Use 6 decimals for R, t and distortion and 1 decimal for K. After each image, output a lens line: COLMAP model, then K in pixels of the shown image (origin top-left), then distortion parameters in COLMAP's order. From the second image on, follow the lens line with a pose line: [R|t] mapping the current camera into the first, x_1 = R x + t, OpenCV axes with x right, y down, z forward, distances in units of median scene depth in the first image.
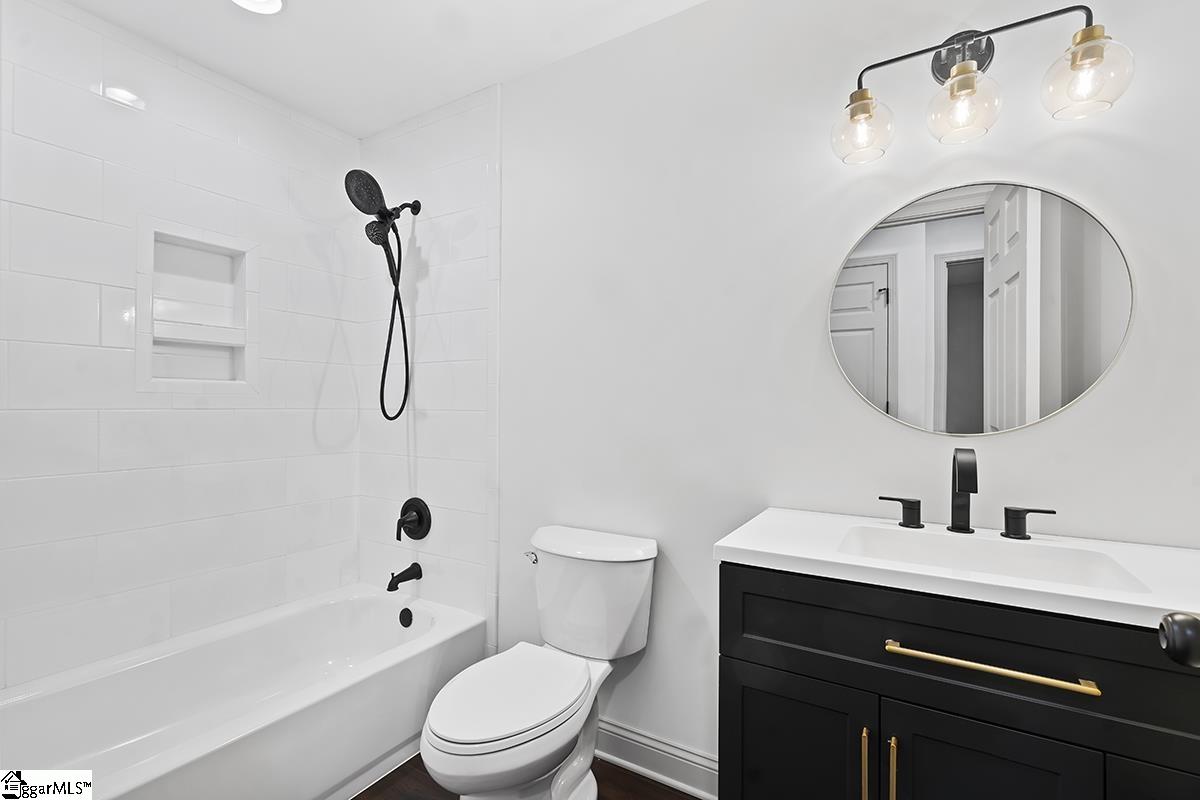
lens RADIAL K [[541.3, 0, 600.0], [0, 541.3, 400.0], [0, 0, 1]] dist [-0.011255, 0.000062]
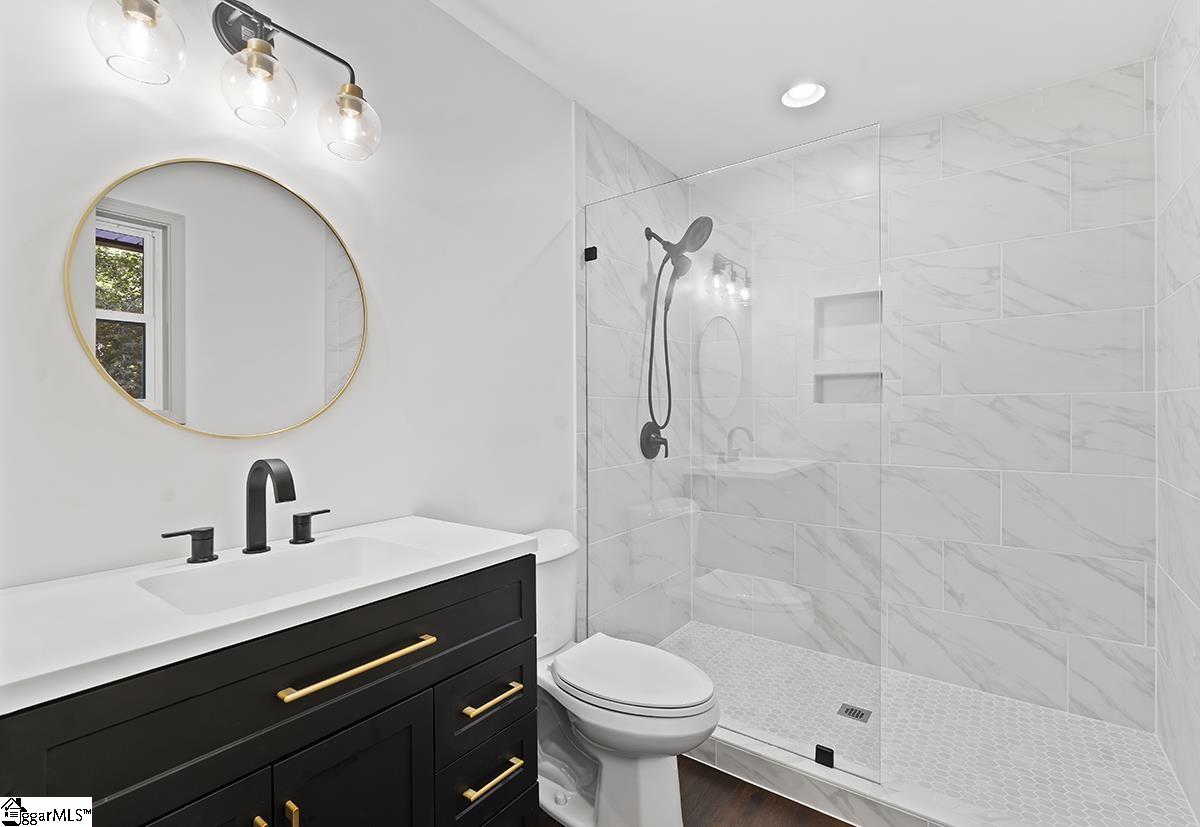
lens RADIAL K [[561.9, 0, 600.0], [0, 561.9, 413.5], [0, 0, 1]] dist [0.001183, 0.000193]
pose [[0.081196, -0.008195, 0.996664, -0.242989], [0.001747, 0.999966, 0.008080, 0.003351], [-0.996697, 0.001085, 0.081207, 0.349835]]
